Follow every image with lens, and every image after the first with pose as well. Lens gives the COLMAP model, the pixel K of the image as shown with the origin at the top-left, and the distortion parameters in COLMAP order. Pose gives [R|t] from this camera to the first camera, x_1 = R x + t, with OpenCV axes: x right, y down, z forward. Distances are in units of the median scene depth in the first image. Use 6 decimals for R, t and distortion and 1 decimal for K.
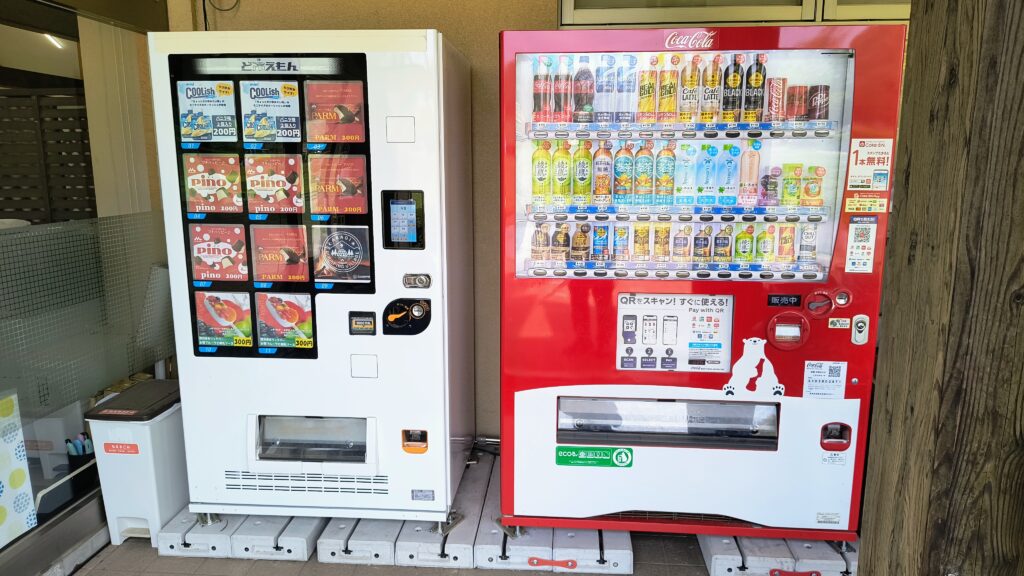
lens RADIAL K [[706.8, 0, 520.8], [0, 706.8, 287.3], [0, 0, 1]] dist [0.020816, -0.023214]
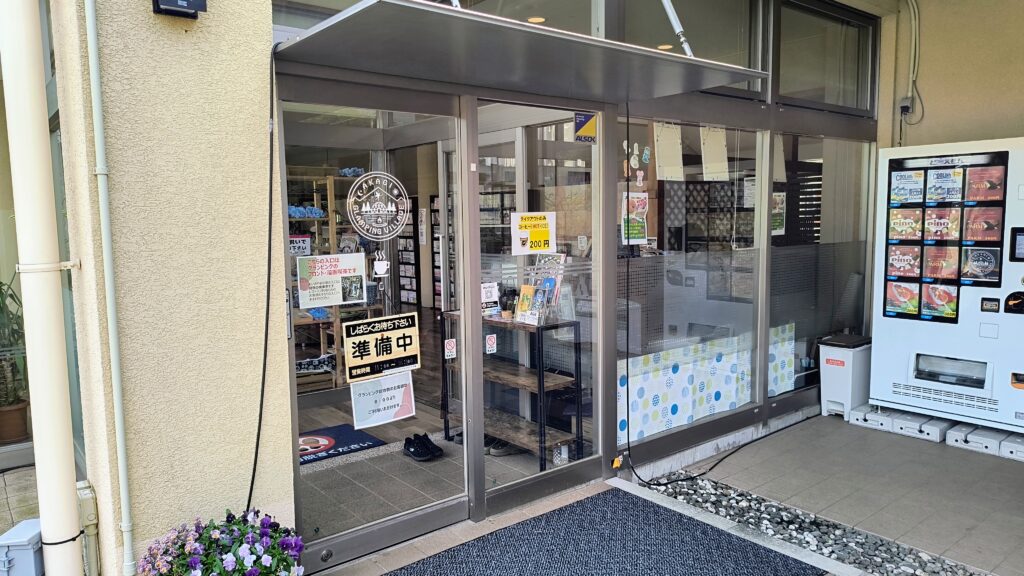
lens RADIAL K [[706.8, 0, 521.4], [0, 706.8, 291.1], [0, 0, 1]] dist [0.020816, -0.023214]
pose [[0.705955, 0.062490, -0.705494, 0.183880], [-0.113952, 0.993144, -0.026058, 0.190970], [0.699029, 0.098789, 0.708236, -1.007951]]
